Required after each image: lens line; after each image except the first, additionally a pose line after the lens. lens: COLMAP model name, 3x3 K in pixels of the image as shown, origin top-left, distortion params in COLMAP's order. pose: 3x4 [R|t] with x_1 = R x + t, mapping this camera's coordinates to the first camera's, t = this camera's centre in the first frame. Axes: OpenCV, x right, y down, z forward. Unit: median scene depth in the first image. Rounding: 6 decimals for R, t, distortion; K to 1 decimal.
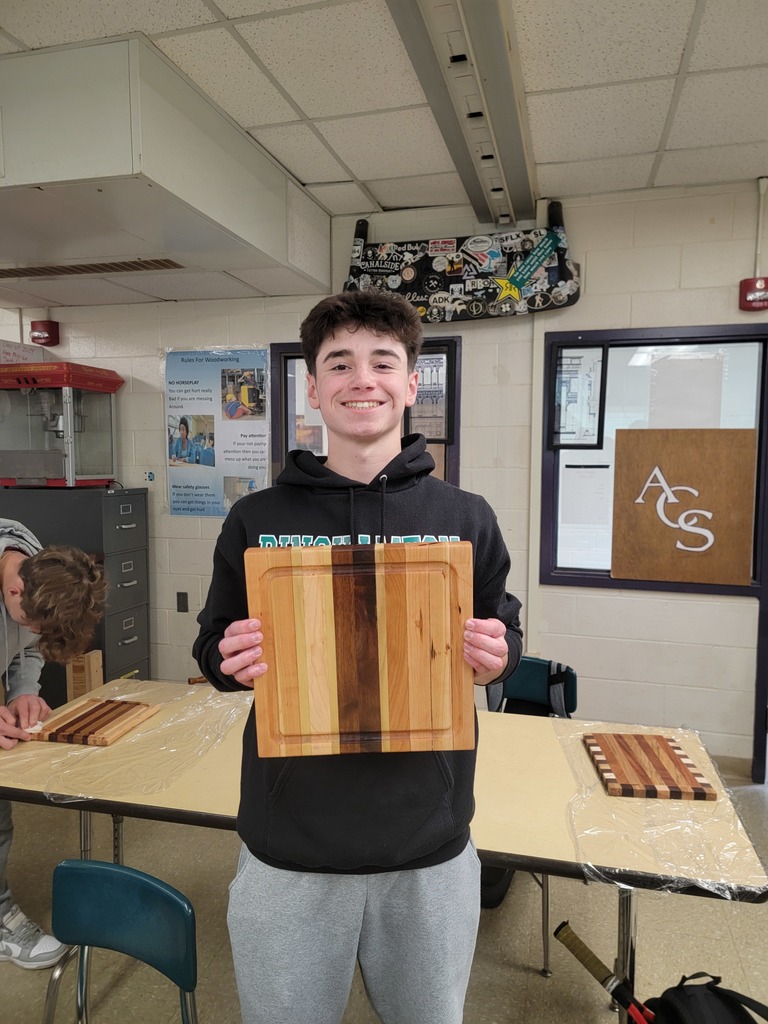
lens RADIAL K [[705.0, 0, 382.8], [0, 705.0, 489.5], [0, 0, 1]] dist [0.059255, -0.054791]
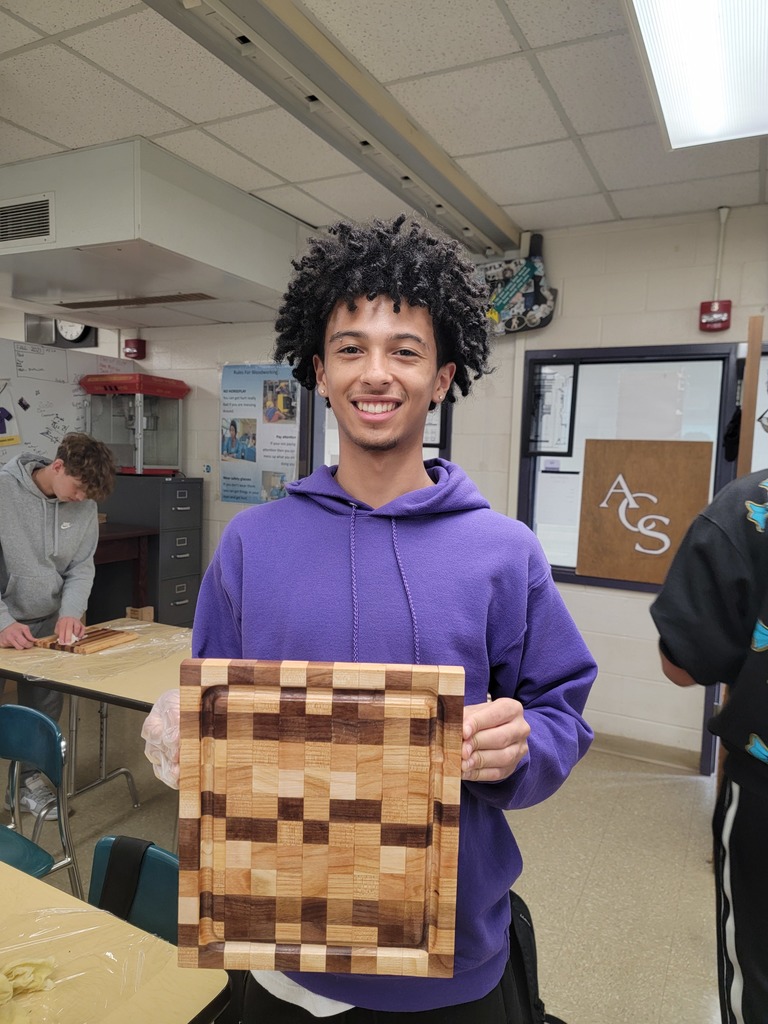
lens RADIAL K [[705.0, 0, 382.8], [0, 705.0, 489.5], [0, 0, 1]] dist [0.059255, -0.054791]
pose [[0.978801, 0.040359, -0.200799, 0.245461], [-0.041874, 0.999117, -0.003303, 0.009728], [0.200489, 0.011641, 0.979627, -0.135130]]
